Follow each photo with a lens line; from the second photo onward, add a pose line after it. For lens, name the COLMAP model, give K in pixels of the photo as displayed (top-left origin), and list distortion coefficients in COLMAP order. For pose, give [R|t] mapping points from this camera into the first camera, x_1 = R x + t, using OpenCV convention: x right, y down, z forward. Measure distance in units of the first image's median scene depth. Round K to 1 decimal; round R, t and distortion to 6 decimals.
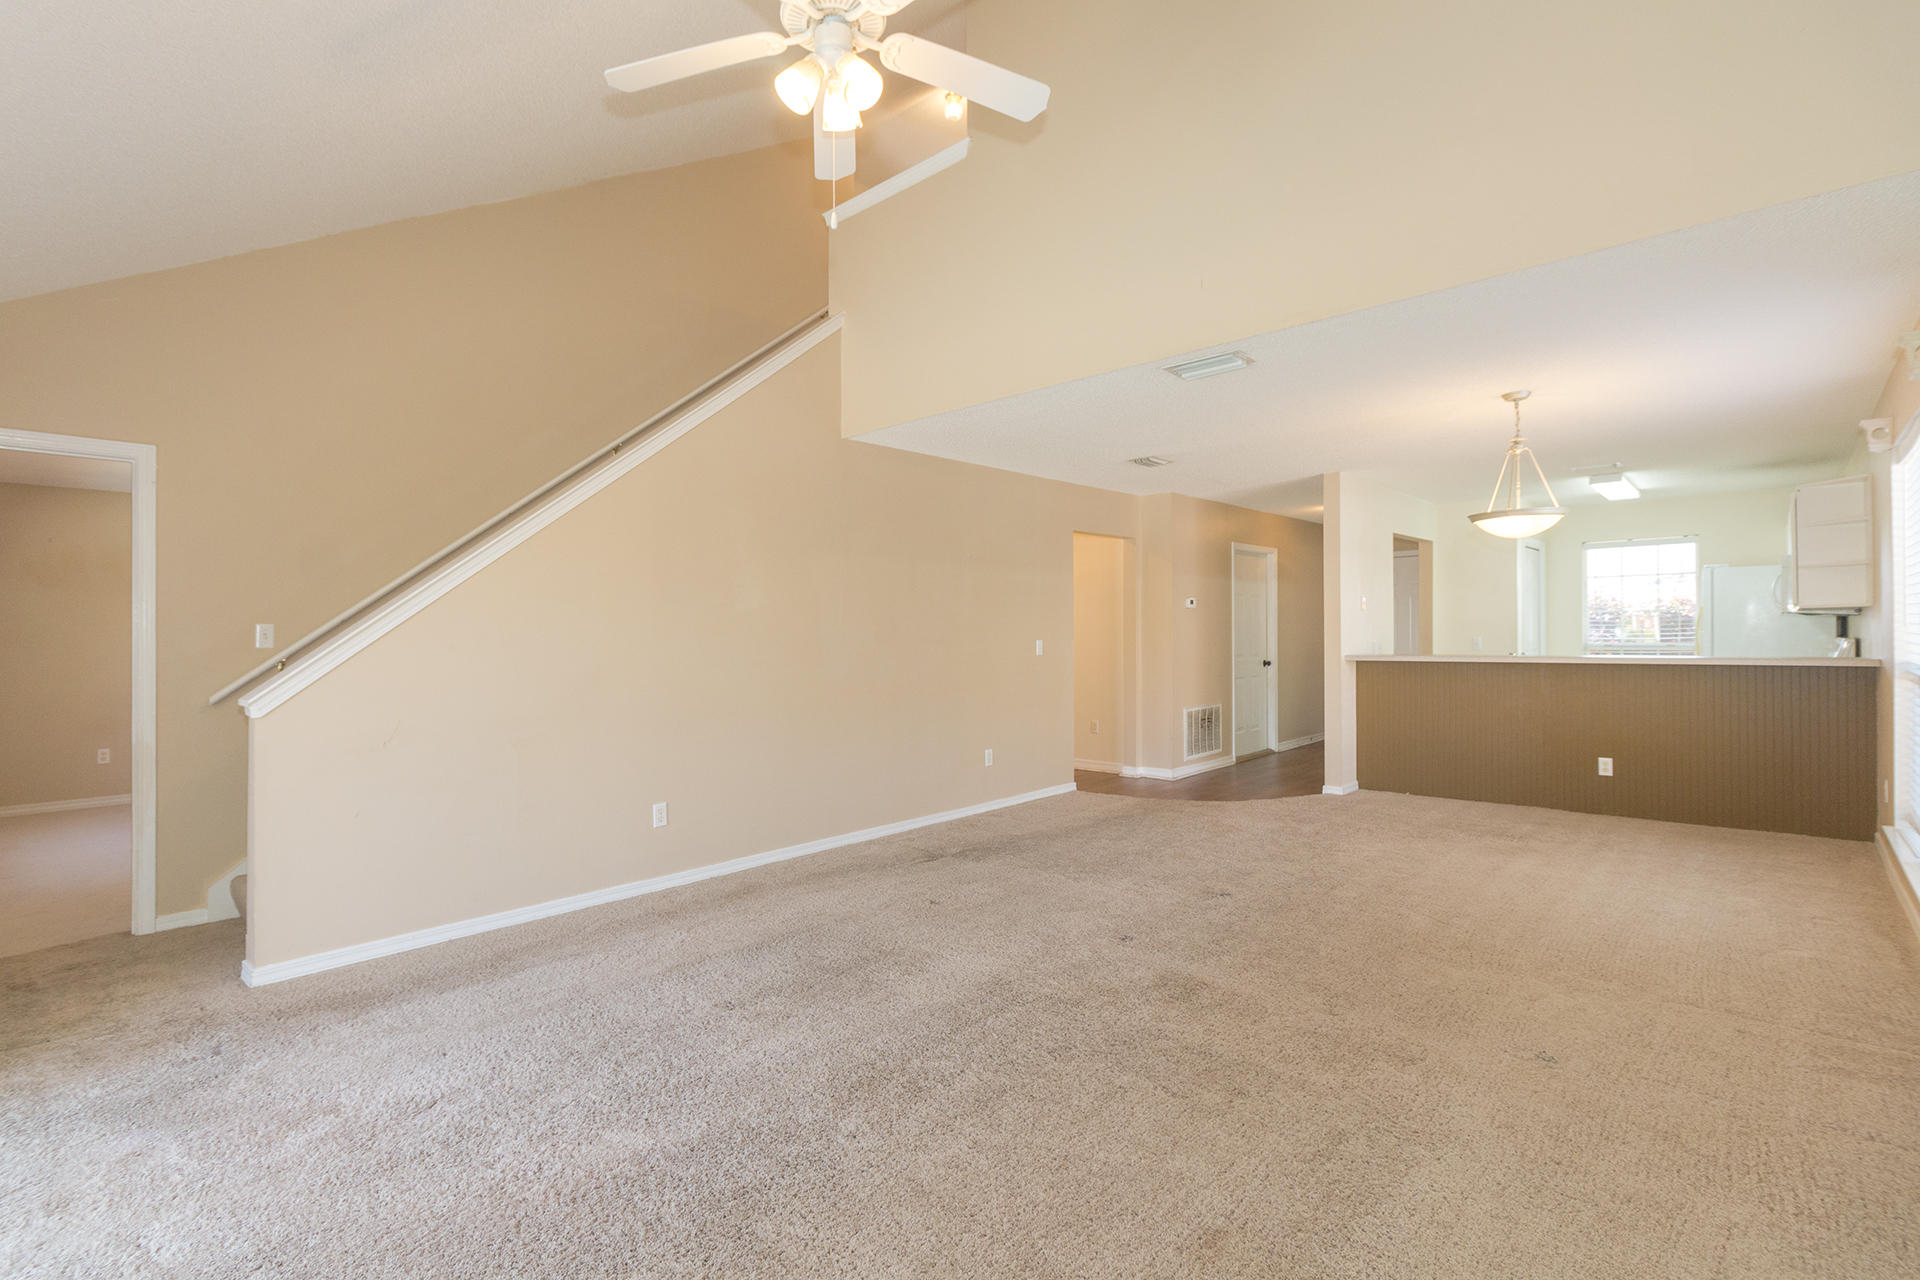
lens RADIAL K [[886.0, 0, 956.7], [0, 886.0, 624.9], [0, 0, 1]] dist [0.003410, 0.000195]
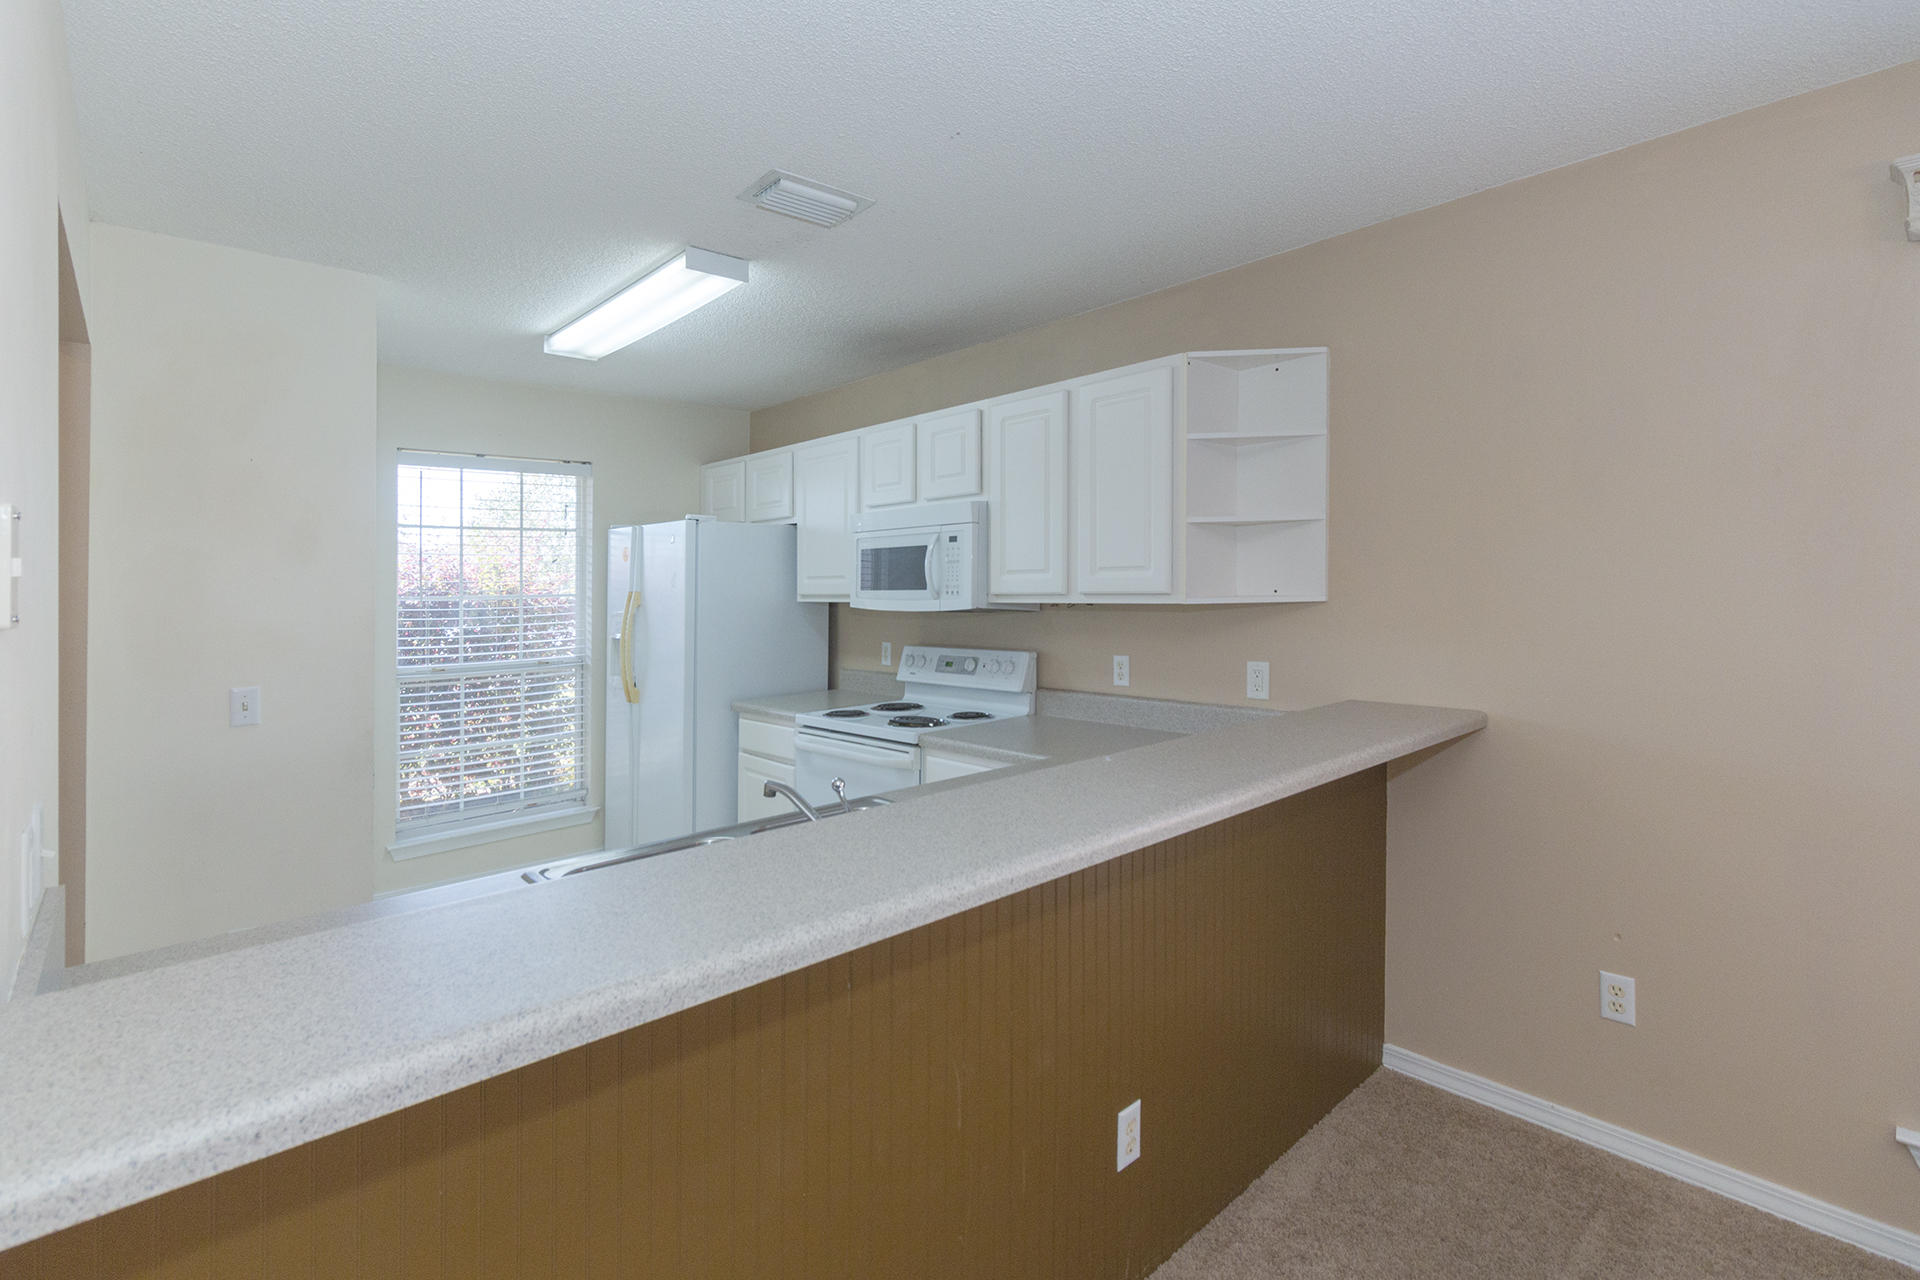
lens RADIAL K [[886.0, 0, 946.6], [0, 886.0, 571.9], [0, 0, 1]] dist [0.003410, 0.000195]
pose [[0.079978, 0.013879, 0.996700, 0.370451], [0.013698, 0.999793, -0.015022, -0.025783], [-0.996703, 0.014854, 0.079771, 0.911020]]
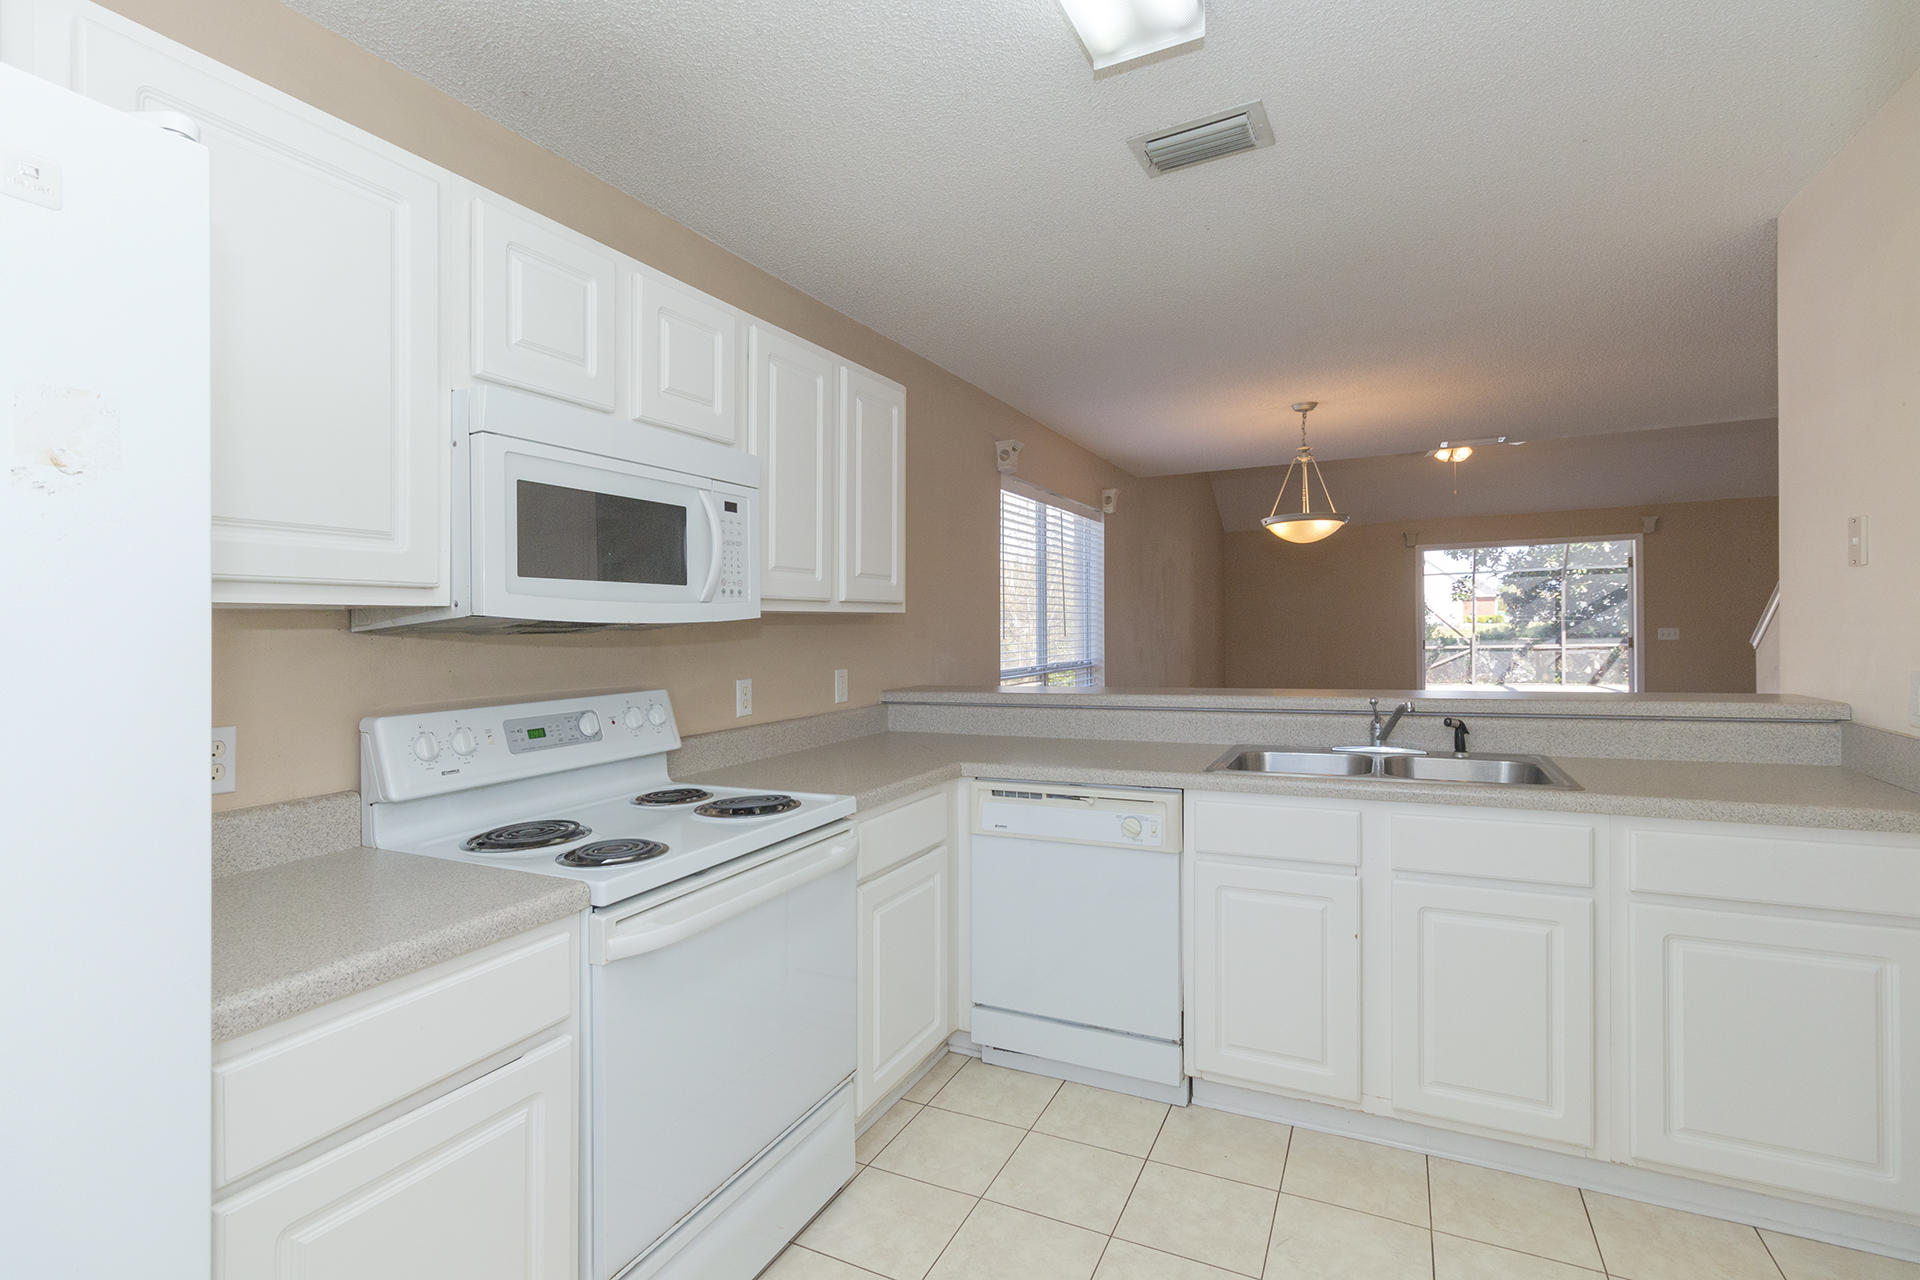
lens RADIAL K [[886.0, 0, 959.5], [0, 886.0, 633.4], [0, 0, 1]] dist [0.003410, 0.000195]
pose [[-0.958212, 0.020026, -0.285356, 0.884414], [0.020156, 0.999794, 0.002481, -0.006102], [0.285347, -0.003374, -0.958418, 1.272077]]
